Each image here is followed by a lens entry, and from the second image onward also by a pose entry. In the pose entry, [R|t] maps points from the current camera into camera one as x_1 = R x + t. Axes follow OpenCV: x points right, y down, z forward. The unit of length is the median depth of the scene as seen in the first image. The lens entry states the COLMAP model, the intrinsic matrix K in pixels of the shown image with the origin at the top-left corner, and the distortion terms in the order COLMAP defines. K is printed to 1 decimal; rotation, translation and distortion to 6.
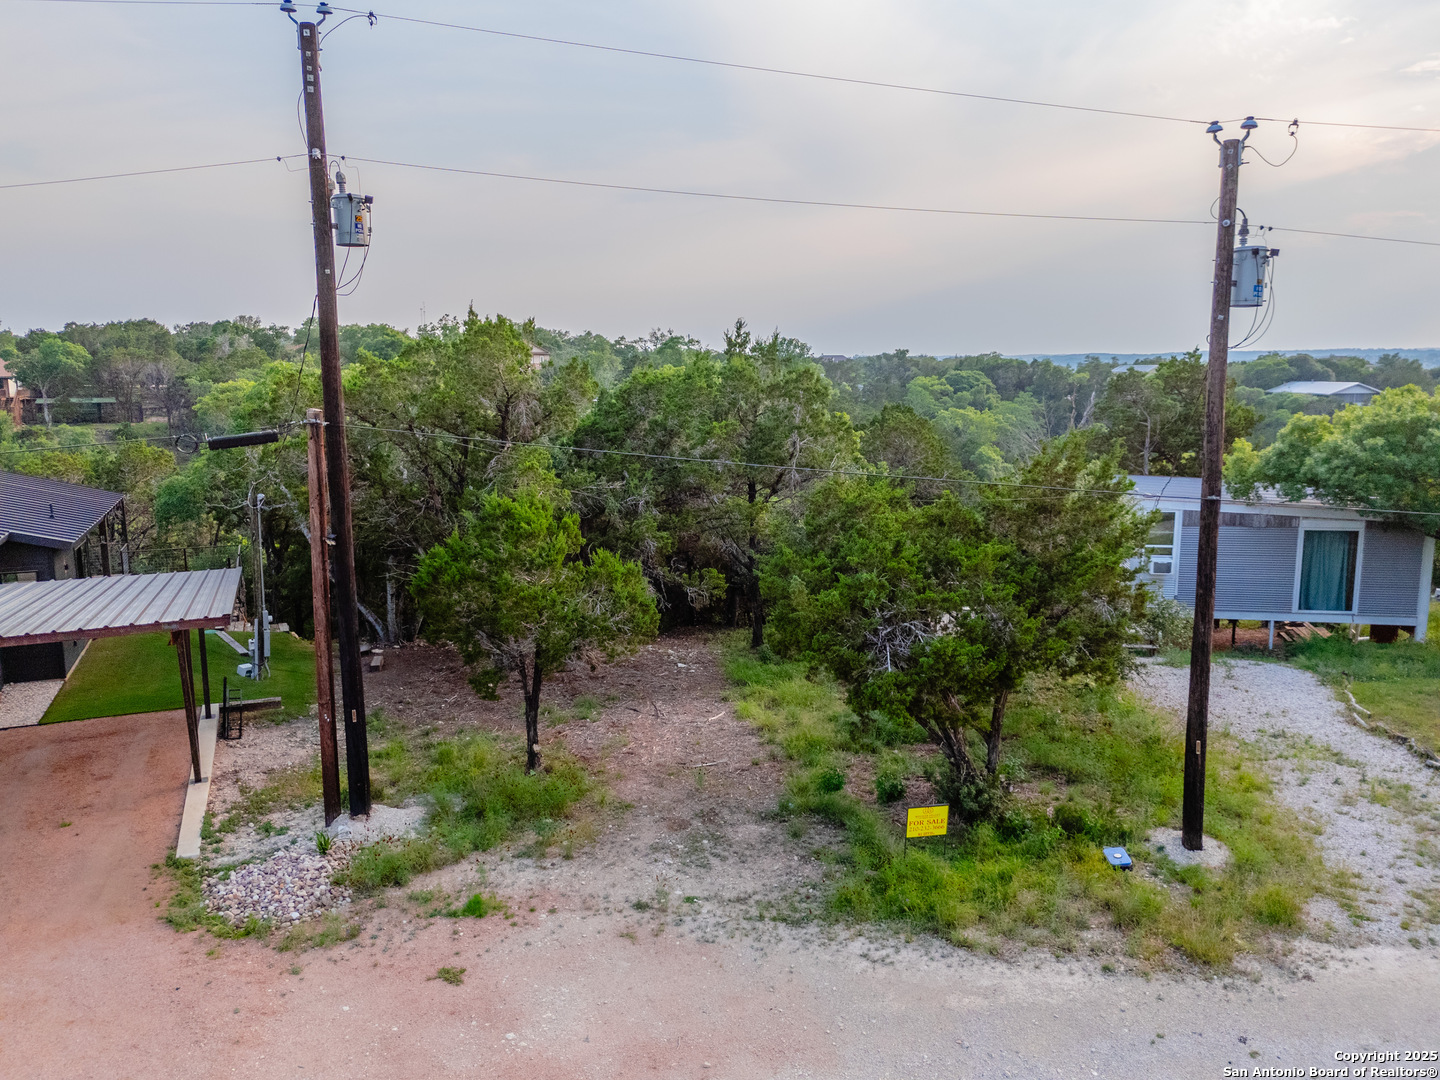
lens RADIAL K [[1063.2, 0, 718.6], [0, 1063.2, 537.6], [0, 0, 1]] dist [0.061090, -0.054961]
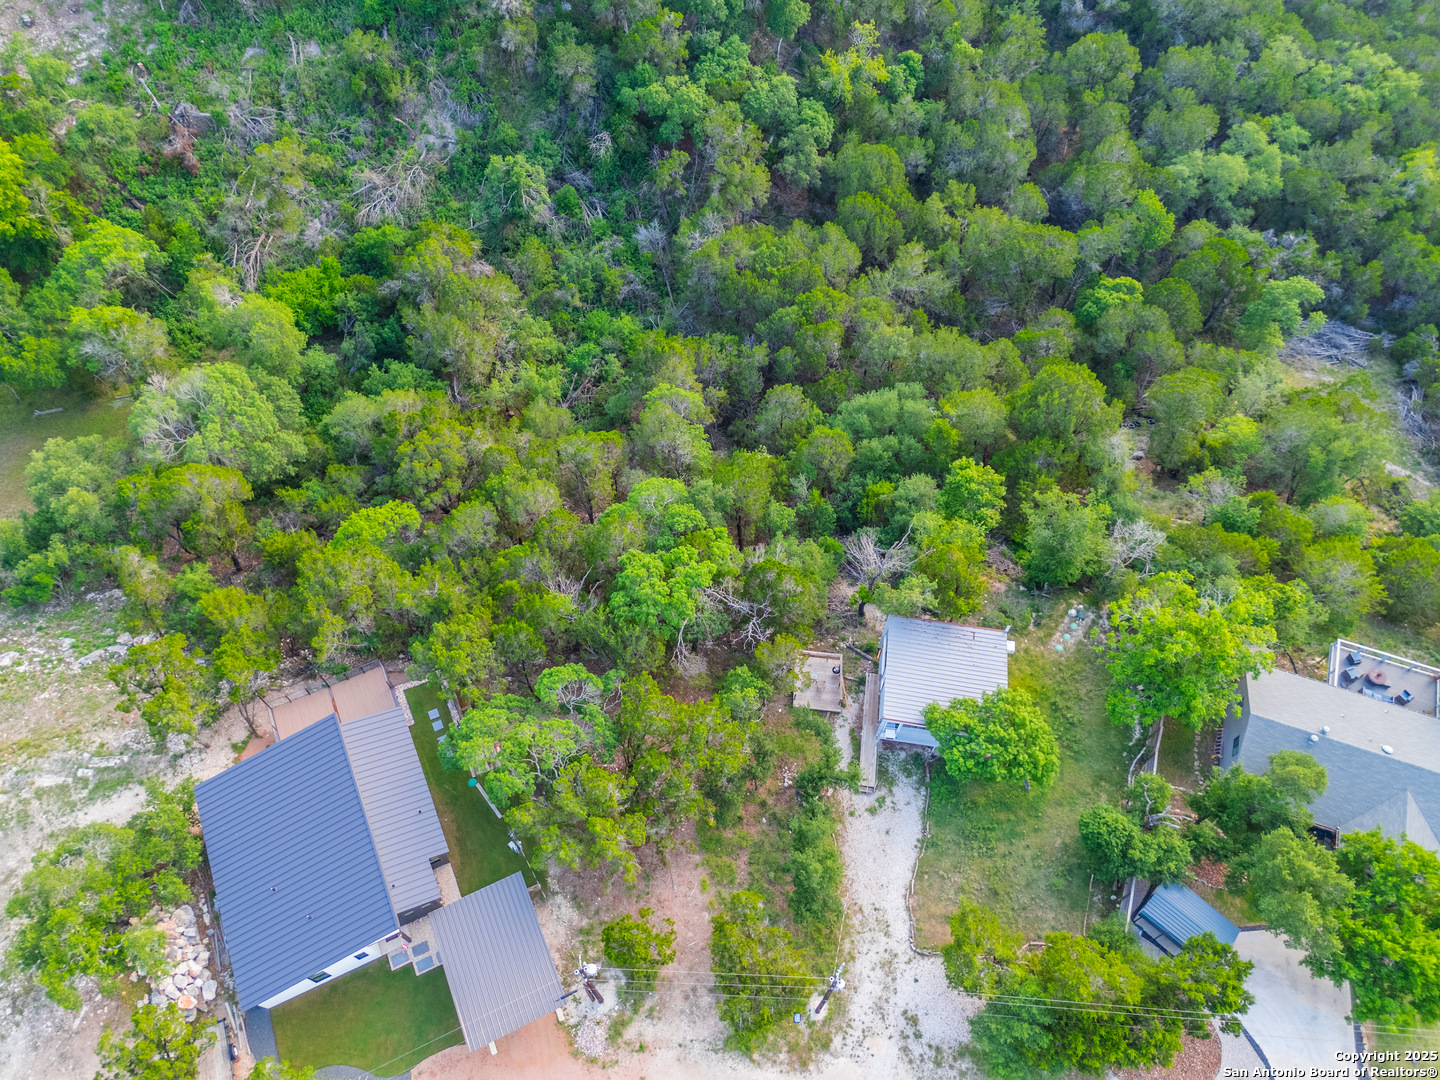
lens RADIAL K [[1060.2, 0, 716.9], [0, 1060.2, 541.5], [0, 0, 1]] dist [0.054761, -0.040911]
pose [[0.999204, -0.022442, 0.032986, -0.020061], [-0.011413, 0.631461, 0.775323, -3.817531], [-0.038229, -0.775083, 0.630702, -0.126128]]
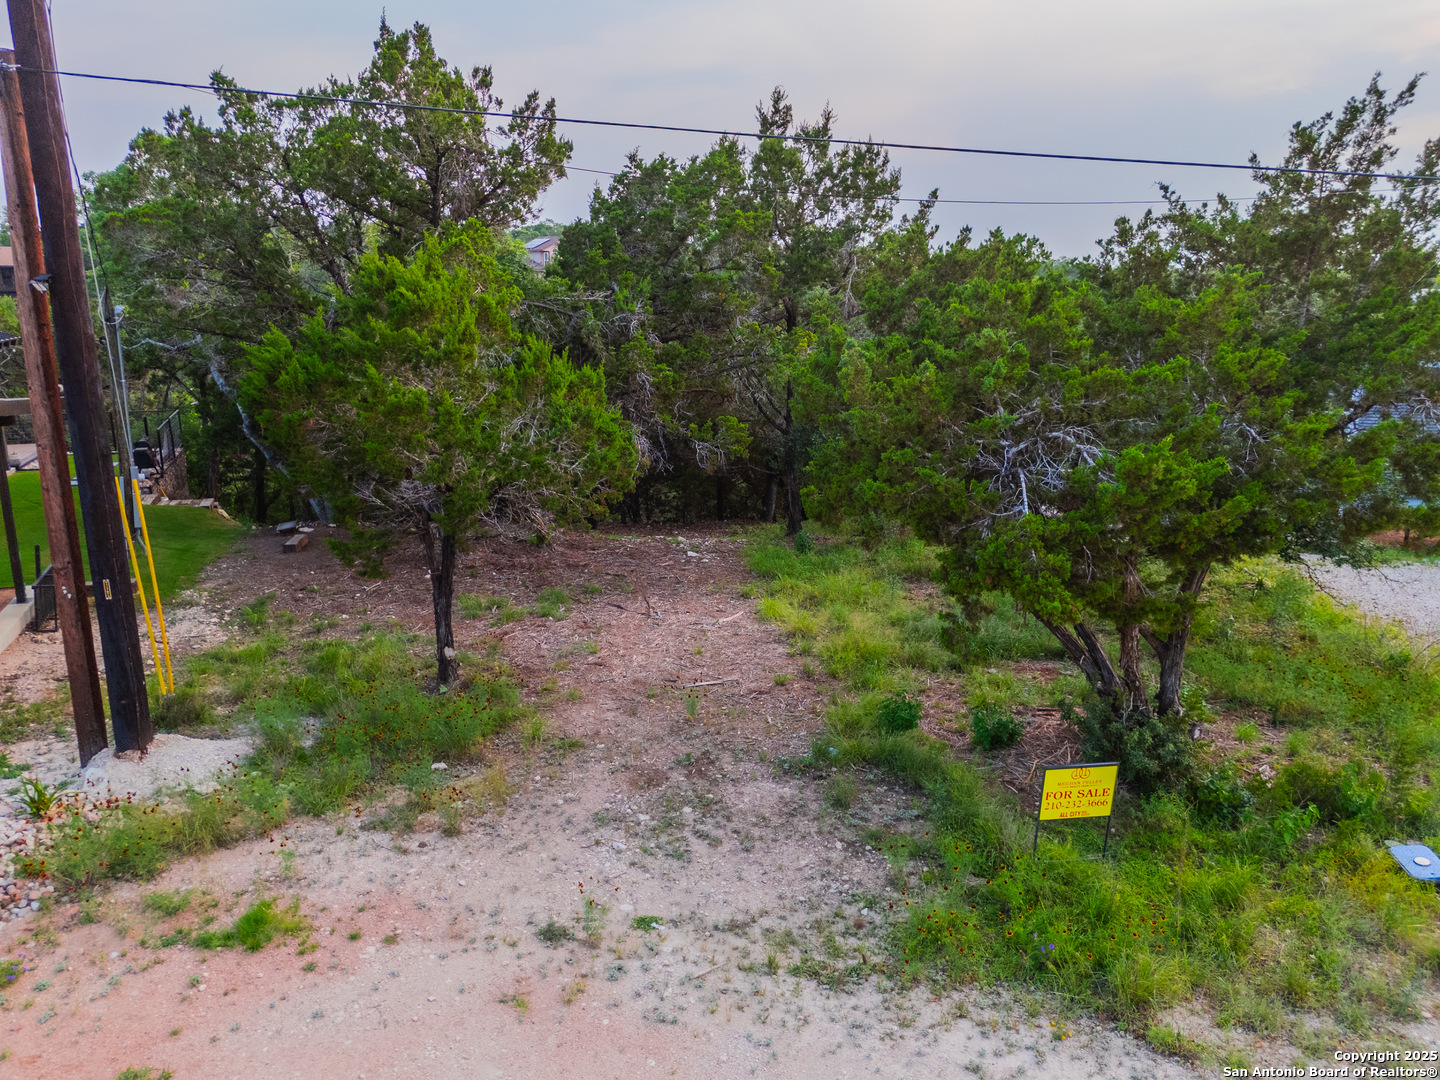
lens RADIAL K [[1060.2, 0, 716.9], [0, 1060.2, 541.5], [0, 0, 1]] dist [0.054761, -0.040911]
pose [[0.998809, 0.016907, -0.045766, 0.029682], [-0.013334, 0.996919, 0.077291, 0.090752], [0.046931, -0.076588, 0.995958, 0.429082]]
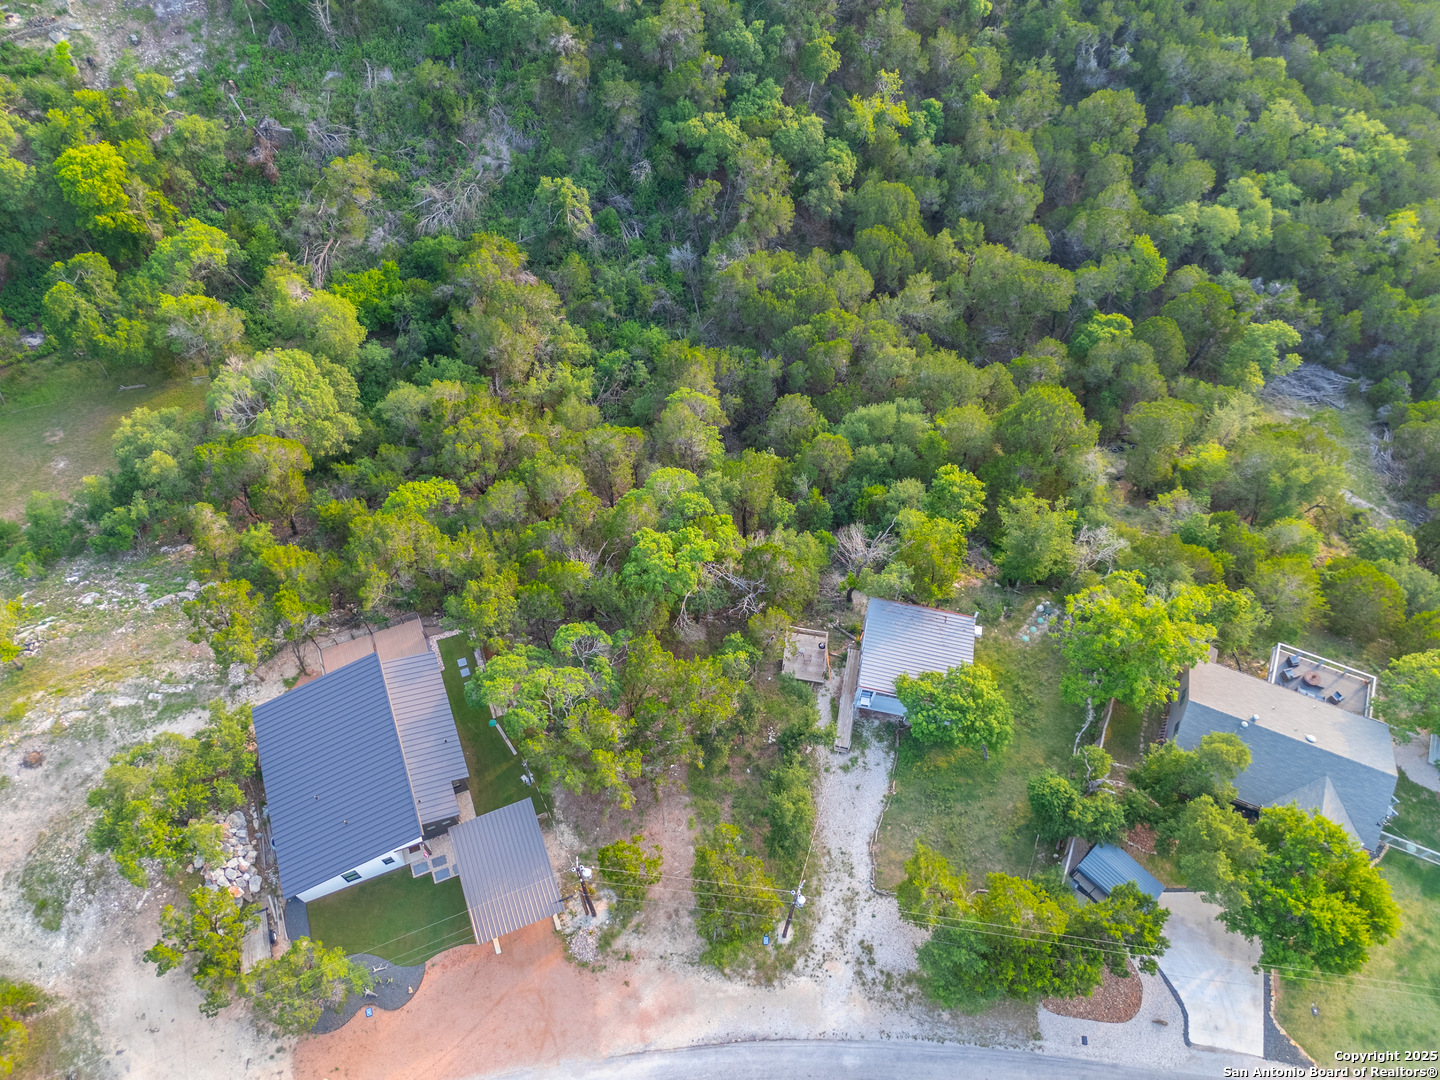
lens RADIAL K [[1060.2, 0, 716.9], [0, 1060.2, 541.5], [0, 0, 1]] dist [0.054761, -0.040911]
pose [[0.999473, 0.031598, 0.007491, 0.074989], [-0.026291, 0.651934, 0.757820, -4.104813], [0.019062, -0.757617, 0.652421, -0.651933]]
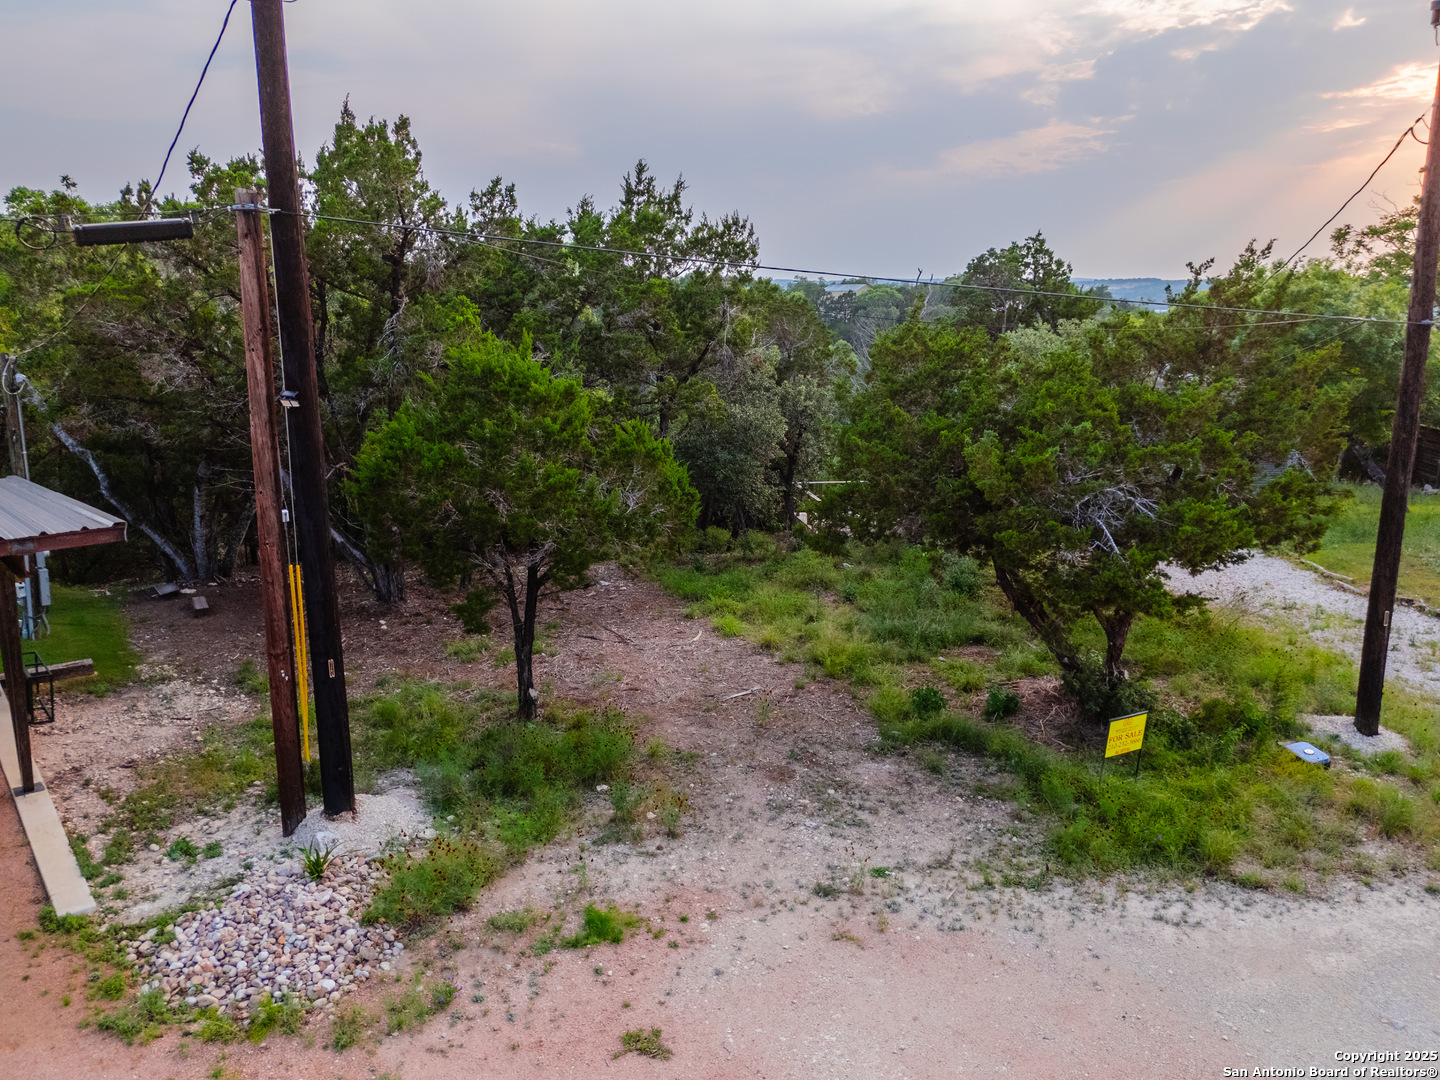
lens RADIAL K [[1063.2, 0, 718.6], [0, 1063.2, 537.6], [0, 0, 1]] dist [0.061090, -0.054961]
pose [[0.961371, -0.054303, 0.269846, -0.291879], [0.035639, 0.996651, 0.073593, 0.046287], [-0.272939, -0.061133, 0.960087, 0.308979]]
